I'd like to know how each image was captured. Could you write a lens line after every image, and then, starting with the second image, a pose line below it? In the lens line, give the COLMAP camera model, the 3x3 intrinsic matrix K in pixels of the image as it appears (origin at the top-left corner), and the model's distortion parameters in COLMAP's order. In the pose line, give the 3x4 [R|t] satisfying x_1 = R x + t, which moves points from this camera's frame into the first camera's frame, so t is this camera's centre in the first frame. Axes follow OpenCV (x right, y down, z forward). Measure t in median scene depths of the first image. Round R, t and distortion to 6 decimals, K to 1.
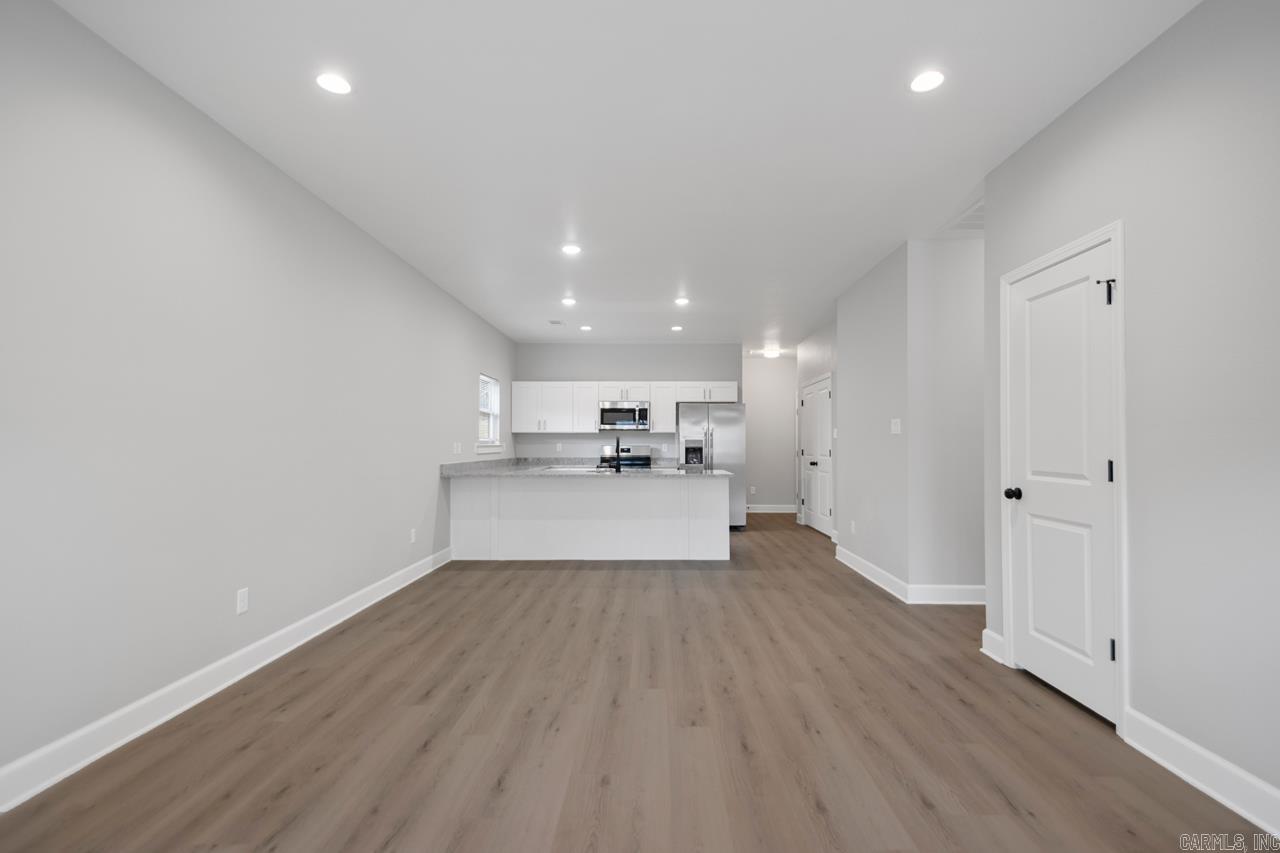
lens RADIAL K [[603.5, 0, 641.7], [0, 603.5, 434.8], [0, 0, 1]] dist [0.023963, -0.007161]
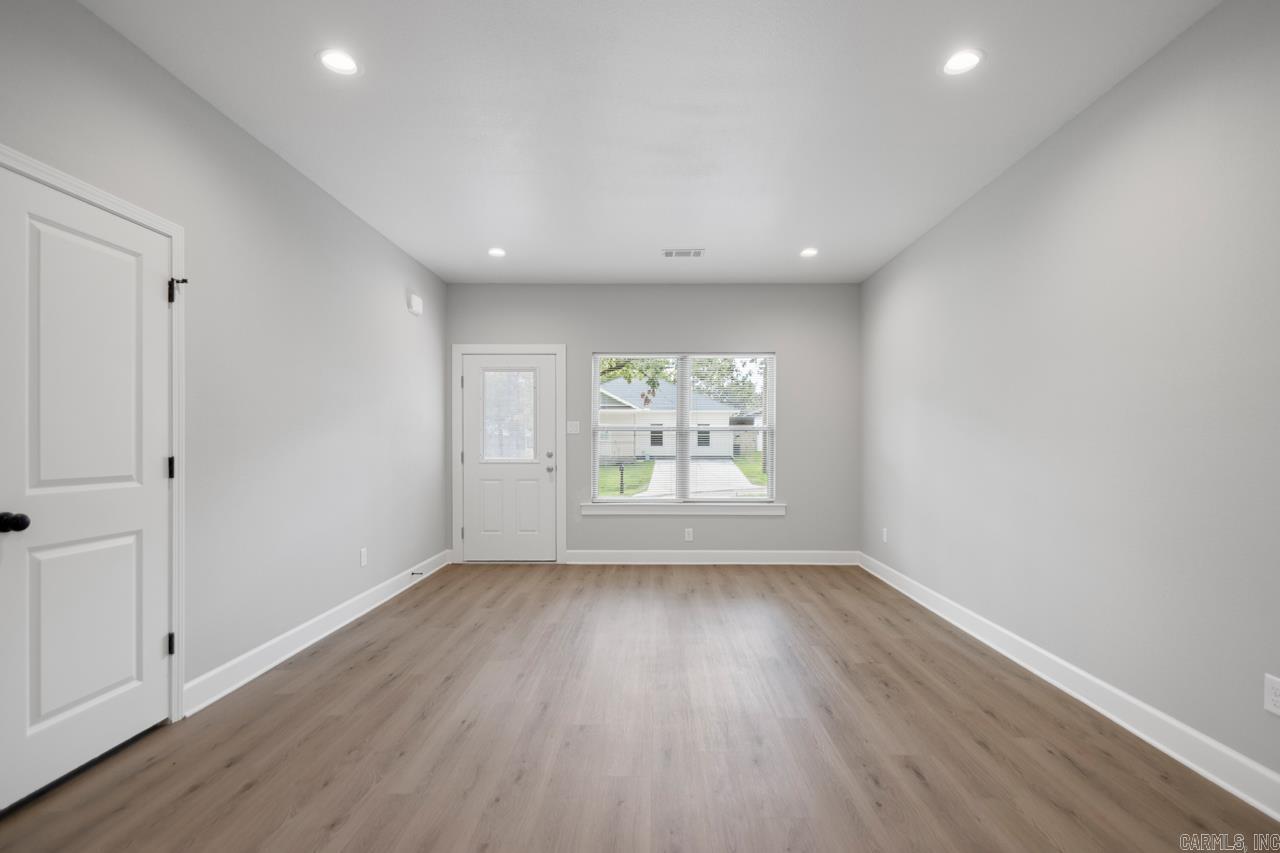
lens RADIAL K [[603.5, 0, 647.1], [0, 603.5, 446.6], [0, 0, 1]] dist [0.023963, -0.007161]
pose [[-0.999941, -0.002788, -0.010525, -0.003317], [-0.002710, 0.999969, -0.007423, 0.012959], [0.010545, -0.007394, -0.999917, 0.863570]]
